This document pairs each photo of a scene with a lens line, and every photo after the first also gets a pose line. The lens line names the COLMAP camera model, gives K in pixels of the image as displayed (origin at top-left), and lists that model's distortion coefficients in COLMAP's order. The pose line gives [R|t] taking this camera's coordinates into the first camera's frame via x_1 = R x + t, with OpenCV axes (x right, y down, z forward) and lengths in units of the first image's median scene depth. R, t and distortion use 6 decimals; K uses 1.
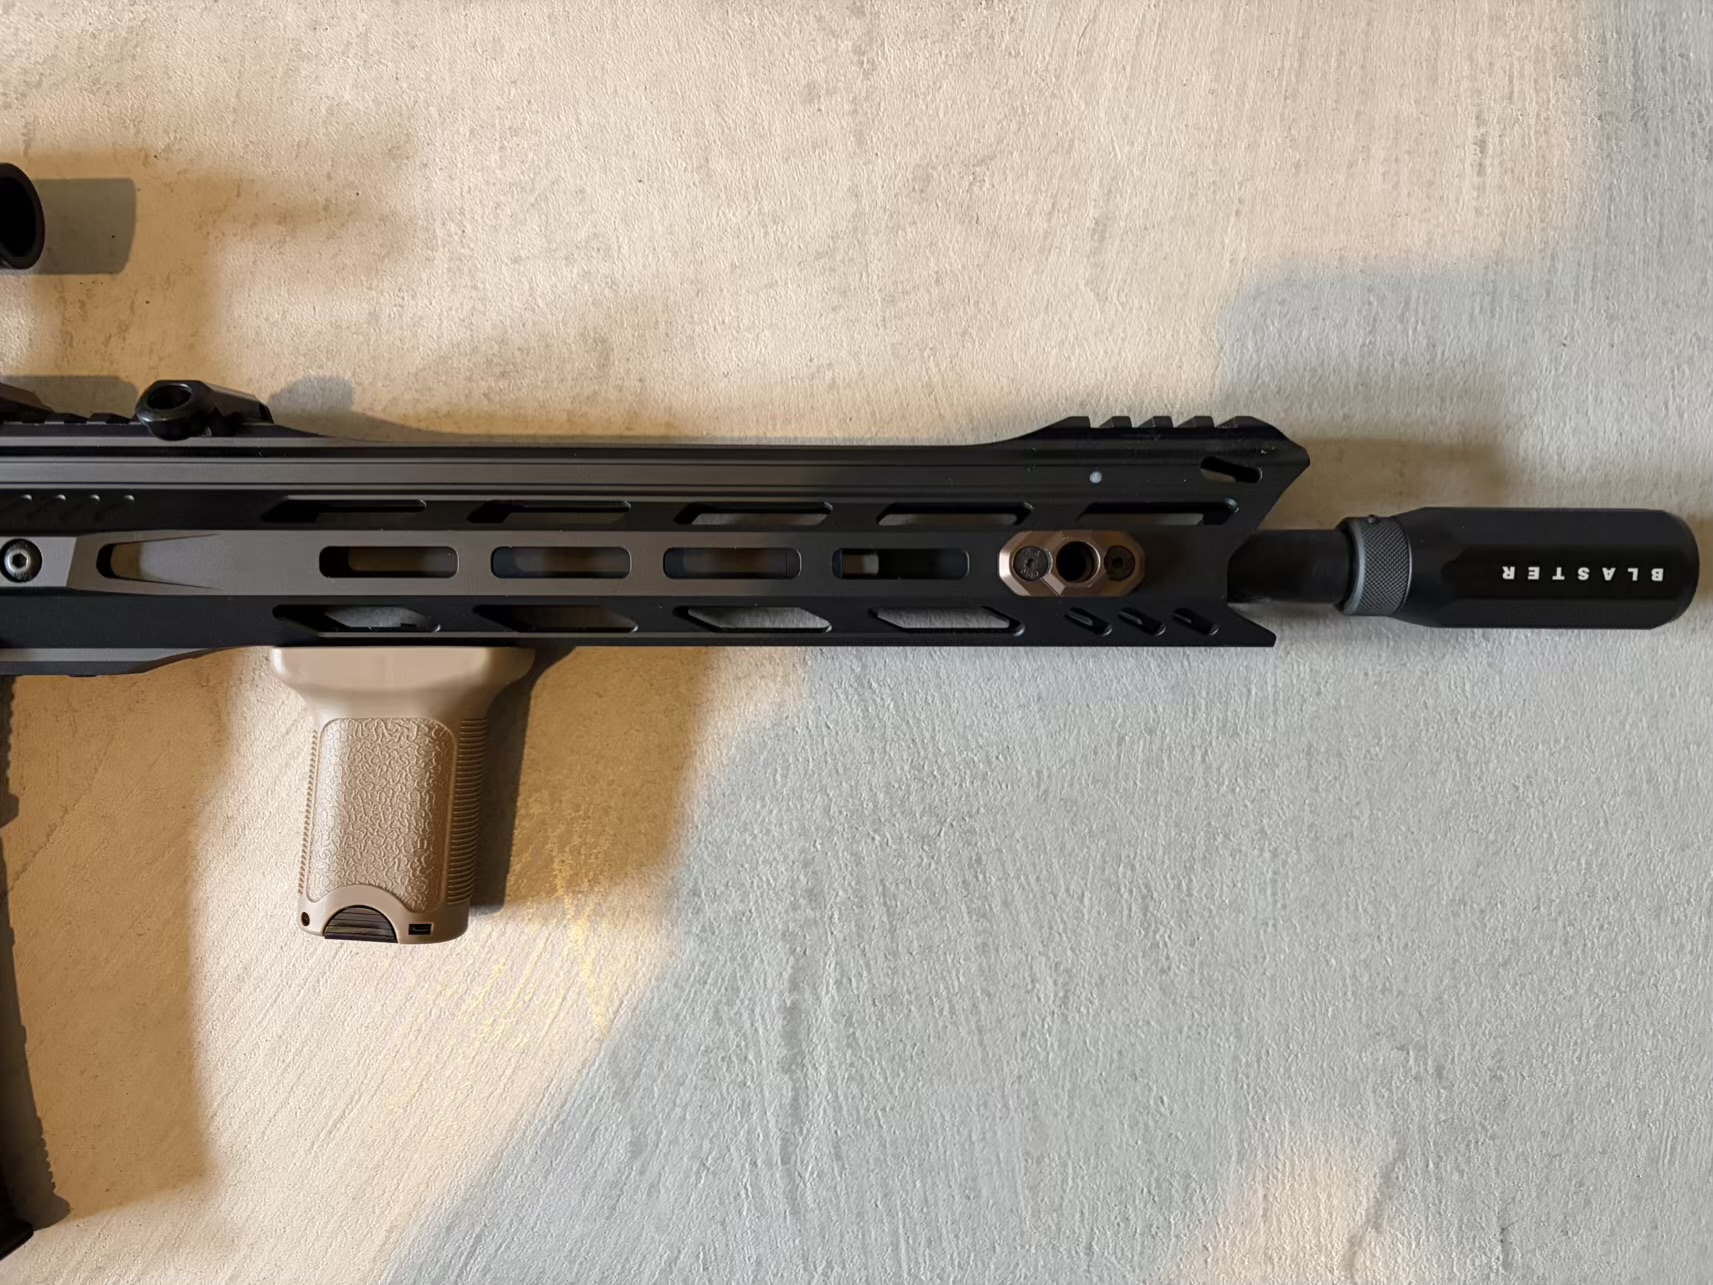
lens RADIAL K [[1330.2, 0, 856.5], [0, 1330.2, 642.5], [0, 0, 1]] dist [0.031721, -0.054938]
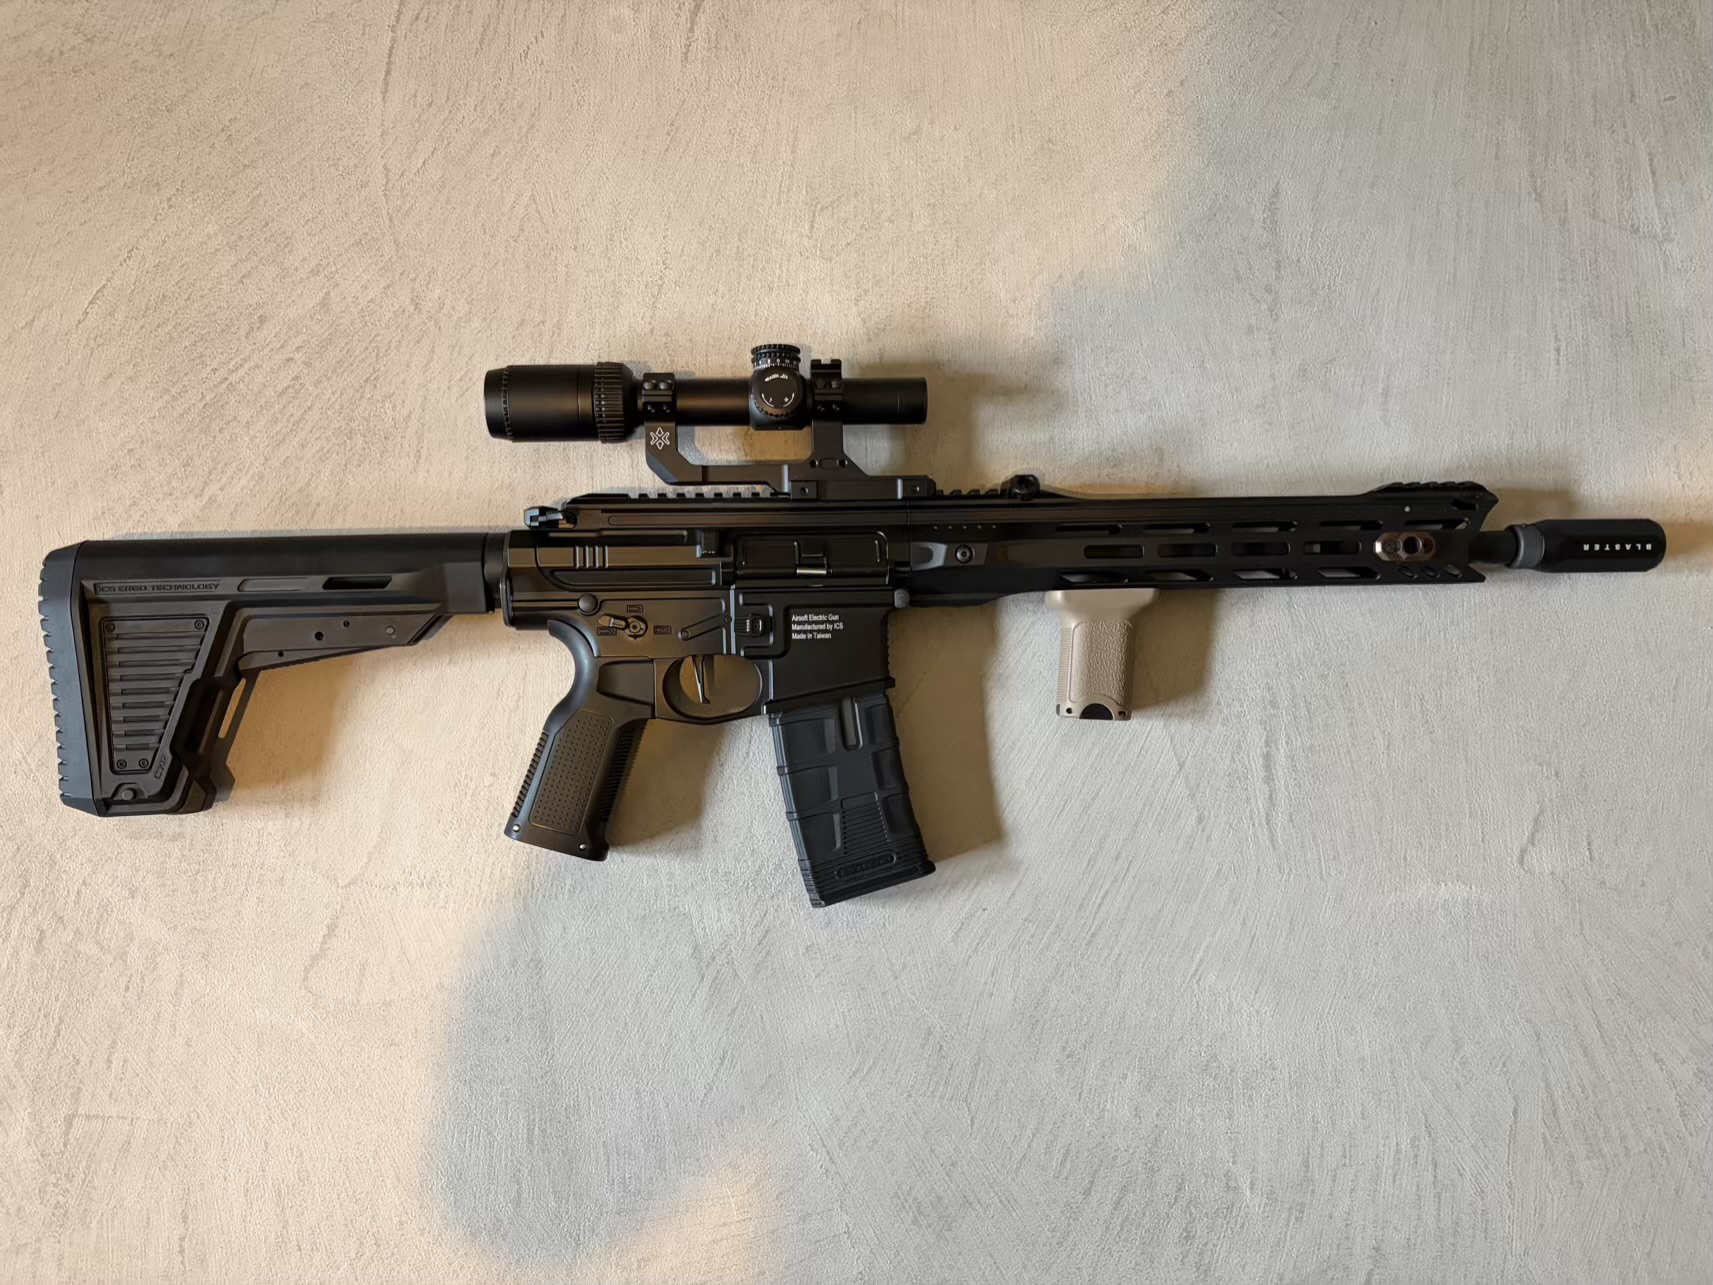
lens RADIAL K [[1285.1, 0, 856.5], [0, 1285.1, 642.5], [0, 0, 1]] dist [0.040074, -0.038697]
pose [[0.997930, -0.023933, 0.059695, -0.823967], [0.024661, 0.999630, -0.011491, 0.097360], [-0.059398, 0.012939, 0.998151, -1.048914]]
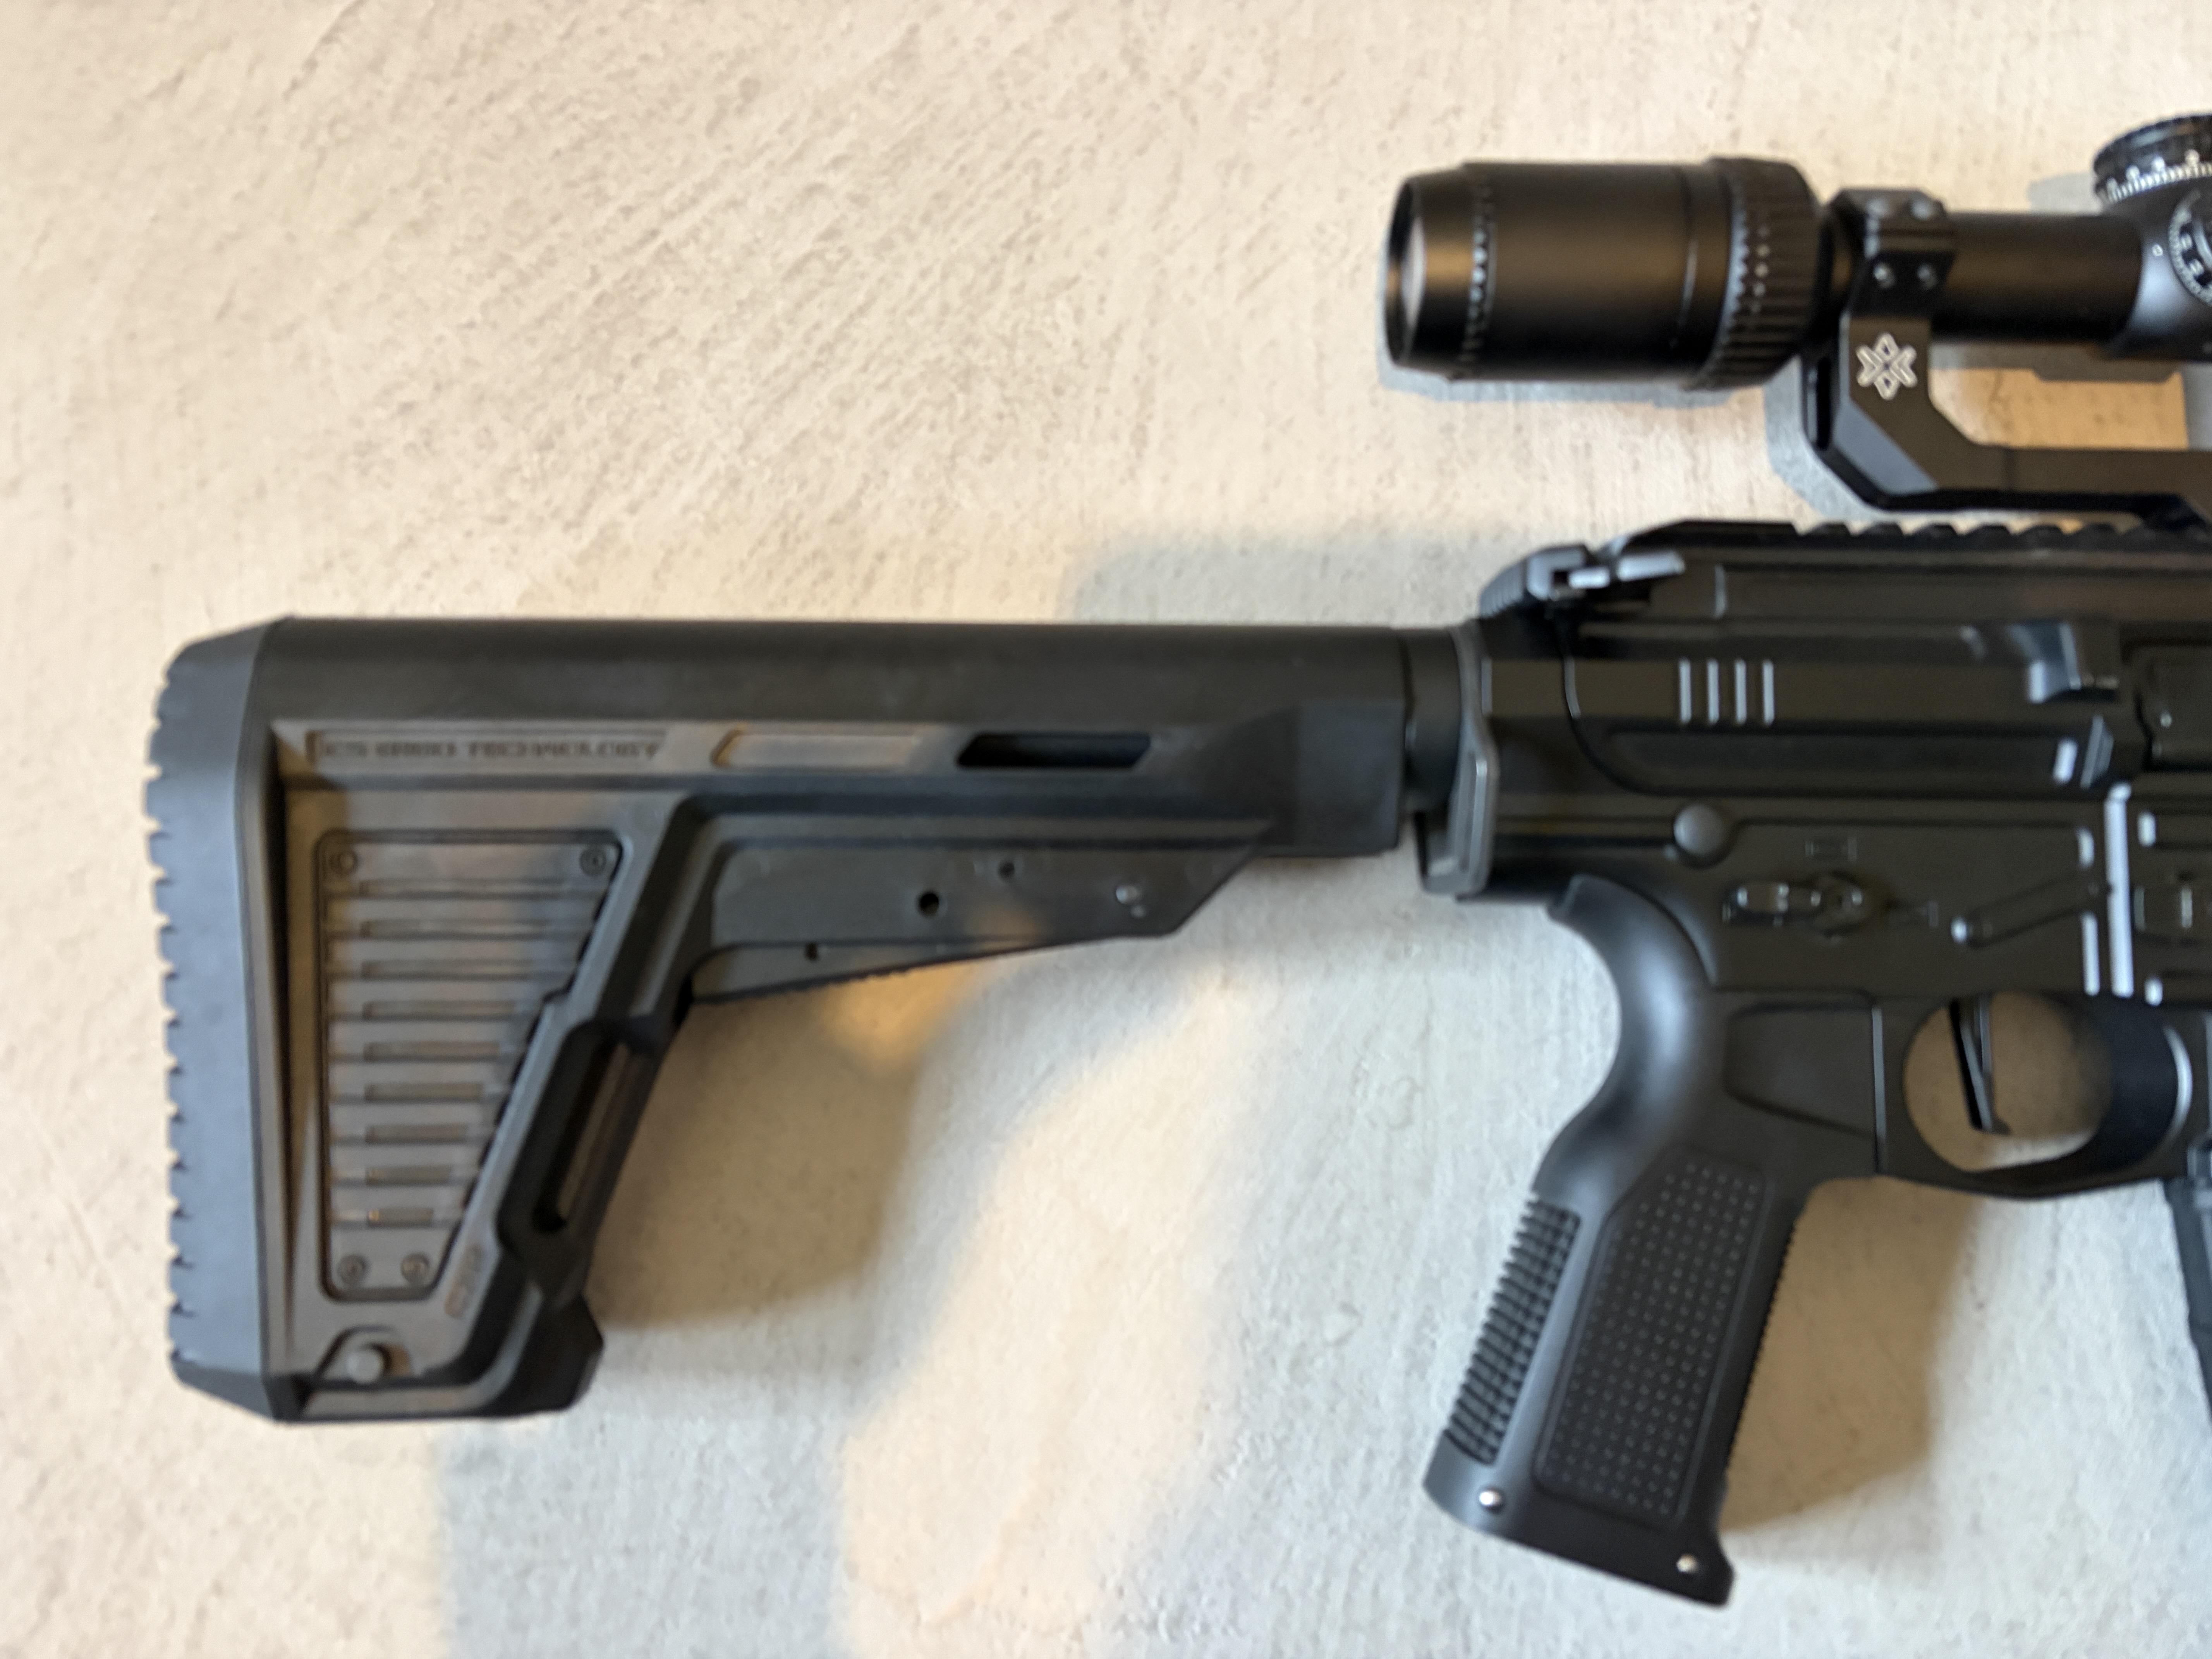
lens RADIAL K [[1685.2, 0, 1106.0], [0, 1685.2, 829.5], [0, 0, 1]] dist [0.034687, -0.040607]
pose [[0.999838, 0.005821, 0.017018, -1.420084], [-0.004405, 0.996617, -0.082072, 0.079109], [-0.017438, 0.081984, 0.996481, 0.032413]]
